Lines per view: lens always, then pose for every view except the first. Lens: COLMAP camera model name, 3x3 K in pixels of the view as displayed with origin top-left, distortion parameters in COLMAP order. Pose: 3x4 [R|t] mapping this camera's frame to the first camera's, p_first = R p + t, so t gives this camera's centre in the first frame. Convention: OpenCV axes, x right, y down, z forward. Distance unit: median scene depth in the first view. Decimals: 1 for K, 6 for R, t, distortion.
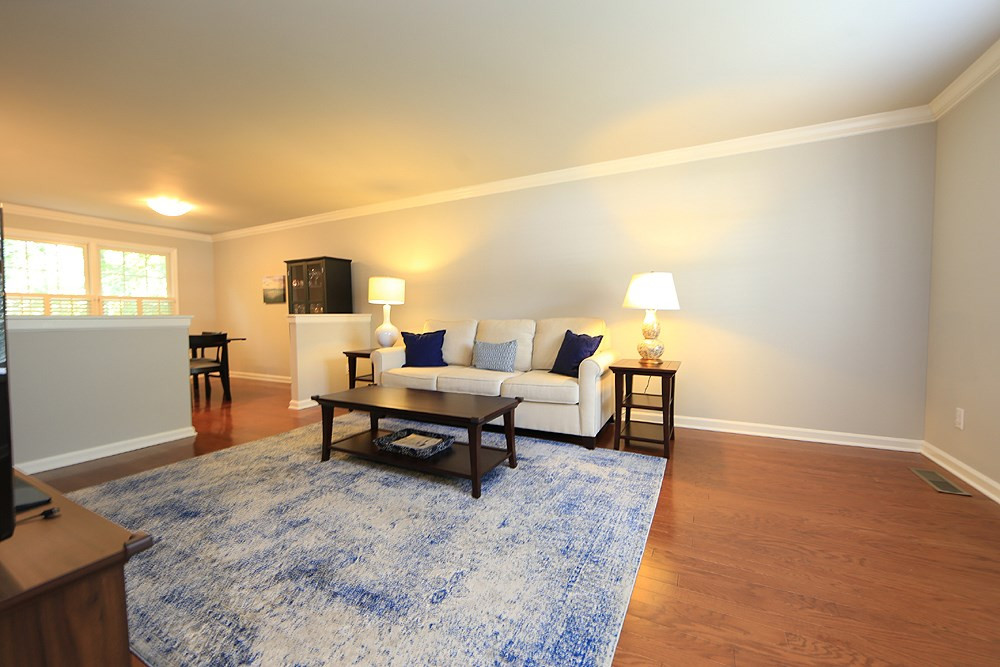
lens RADIAL K [[395.8, 0, 495.4], [0, 395.8, 336.6], [0, 0, 1]] dist [-0.010363, -0.000211]
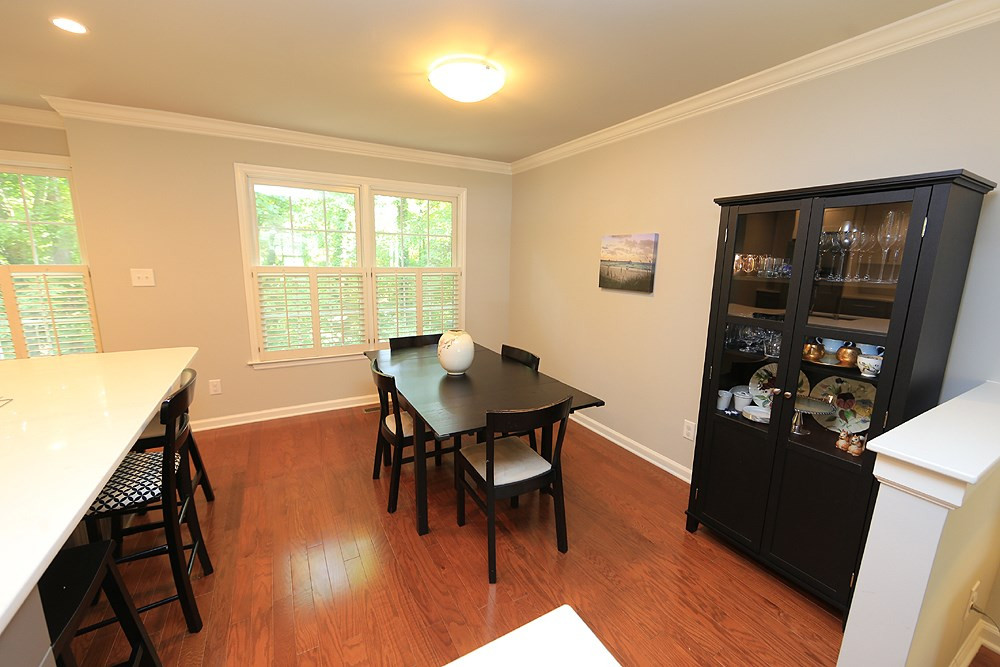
lens RADIAL K [[395.8, 0, 501.9], [0, 395.8, 332.8], [0, 0, 1]] dist [-0.010363, -0.000211]
pose [[0.840894, 0.127483, -0.525971, -0.493235], [-0.053335, 0.986650, 0.153872, -0.117218], [0.538566, -0.101337, 0.836467, 0.587168]]
